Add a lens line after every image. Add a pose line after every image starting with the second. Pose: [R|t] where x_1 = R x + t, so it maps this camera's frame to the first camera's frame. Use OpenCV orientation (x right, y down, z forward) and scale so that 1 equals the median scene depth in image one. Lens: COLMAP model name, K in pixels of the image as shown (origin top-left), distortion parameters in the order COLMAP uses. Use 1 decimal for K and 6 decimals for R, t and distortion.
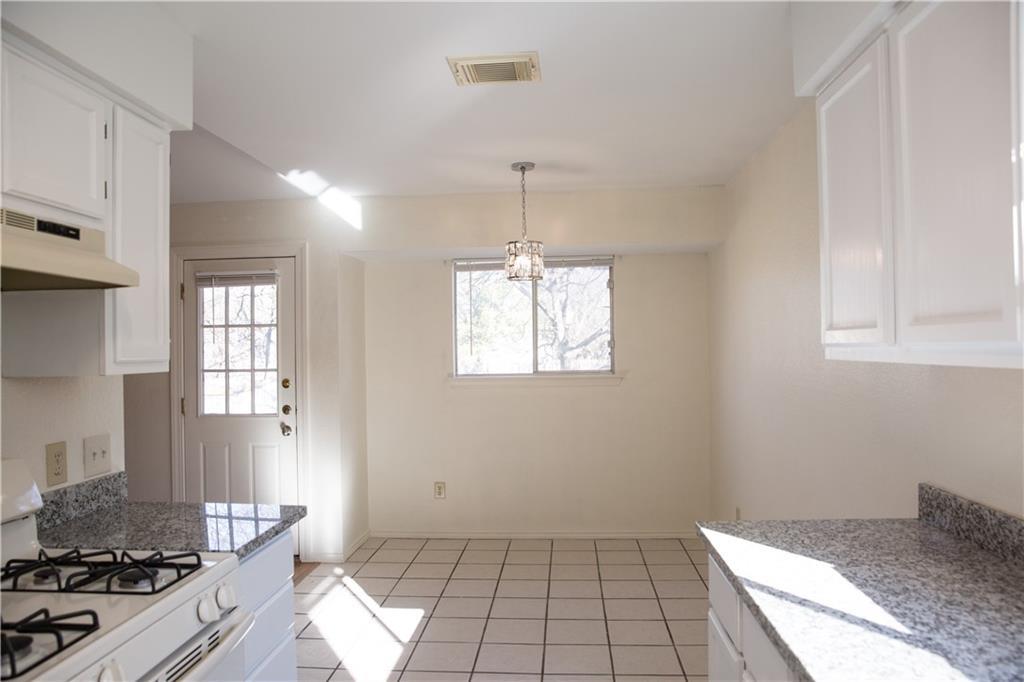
lens RADIAL K [[694.0, 0, 514.7], [0, 694.0, 343.1], [0, 0, 1]] dist [-0.112873, 0.081939]
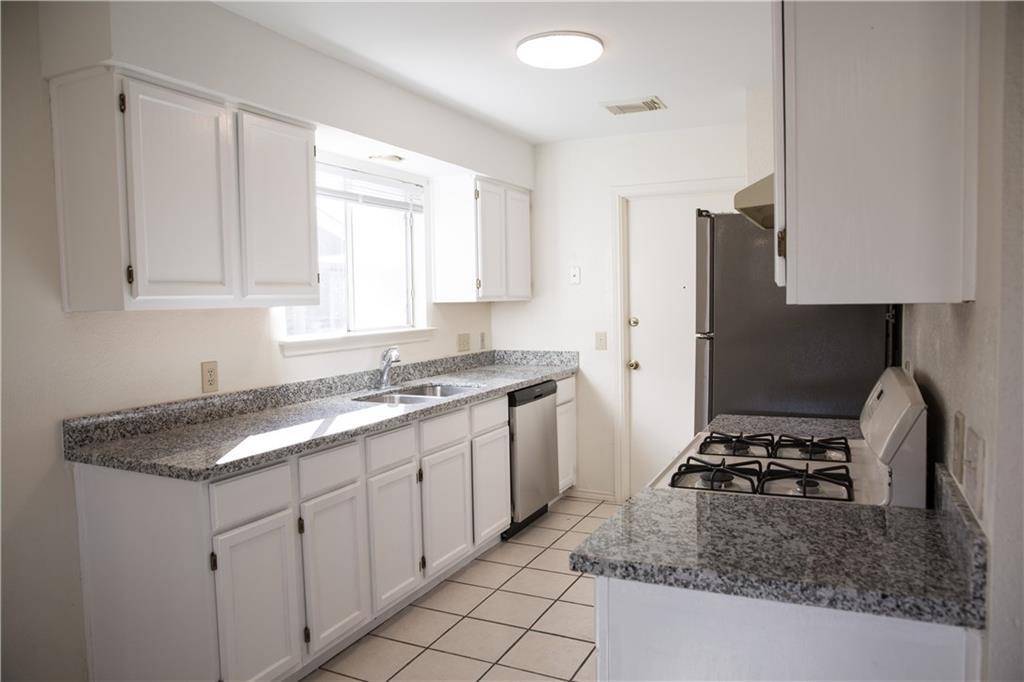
lens RADIAL K [[694.0, 0, 514.7], [0, 694.0, 343.1], [0, 0, 1]] dist [-0.112873, 0.081939]
pose [[-0.927866, 0.010202, 0.372775, -0.612229], [0.030740, 0.998316, 0.049193, 0.046326], [-0.371646, 0.057103, -0.926617, 1.963520]]
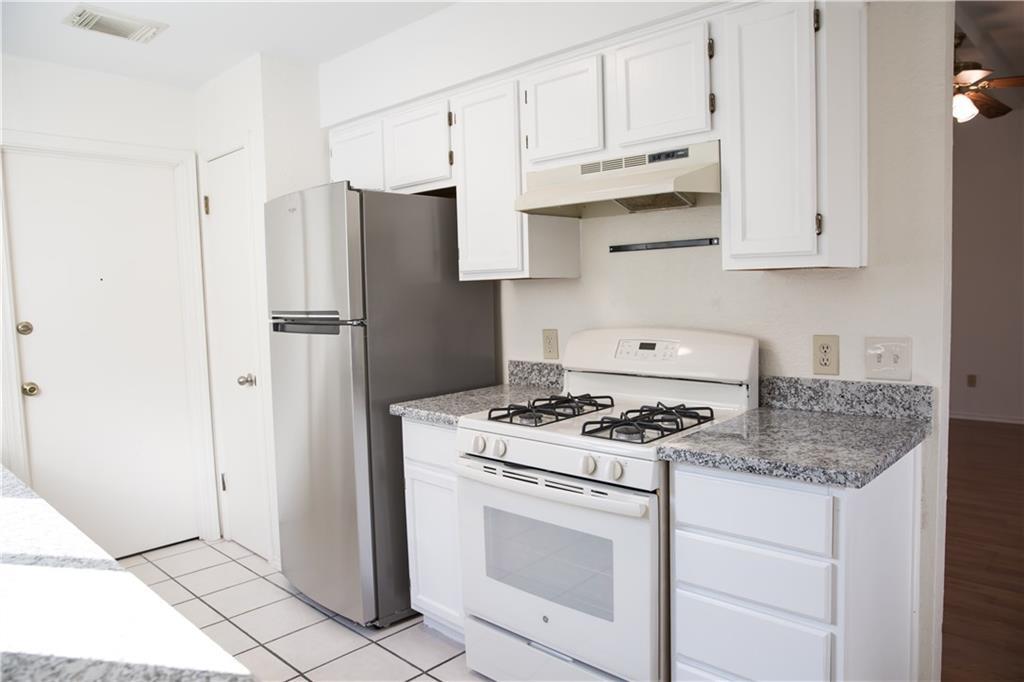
lens RADIAL K [[694.0, 0, 514.7], [0, 694.0, 343.1], [0, 0, 1]] dist [-0.112873, 0.081939]
pose [[-0.630225, 0.094768, -0.770607, 0.501040], [0.045874, 0.995334, 0.084887, 0.056972], [0.775056, 0.018147, -0.631632, 1.486402]]
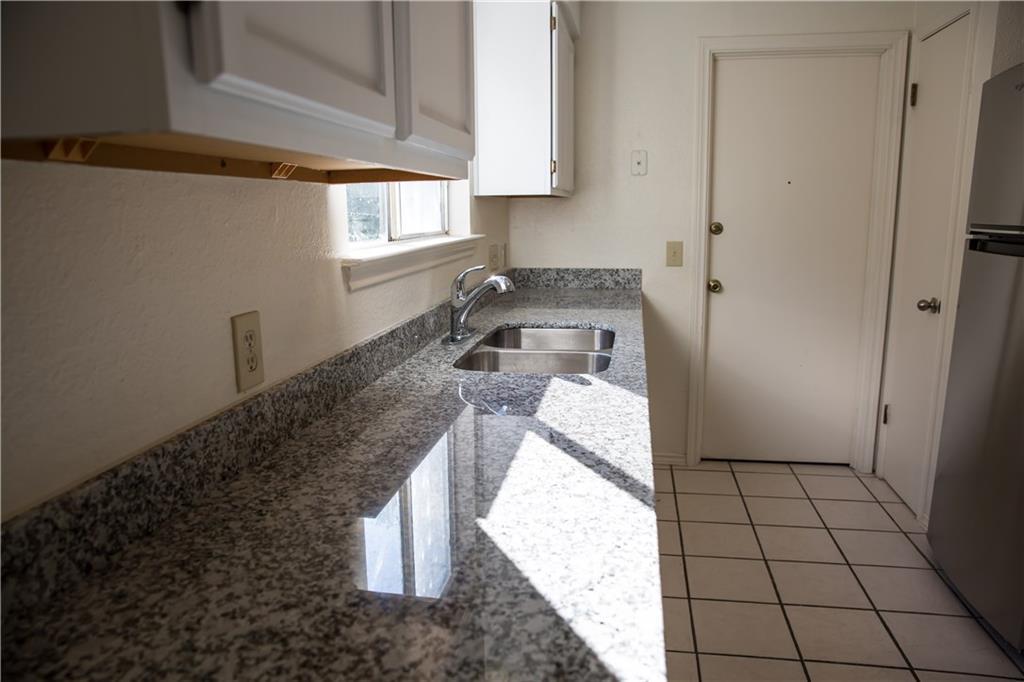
lens RADIAL K [[694.0, 0, 514.7], [0, 694.0, 343.1], [0, 0, 1]] dist [-0.112873, 0.081939]
pose [[-0.995391, 0.008795, 0.095498, 0.335410], [0.025915, 0.983408, 0.179546, 0.065488], [-0.092334, 0.181193, -0.979103, 1.361548]]
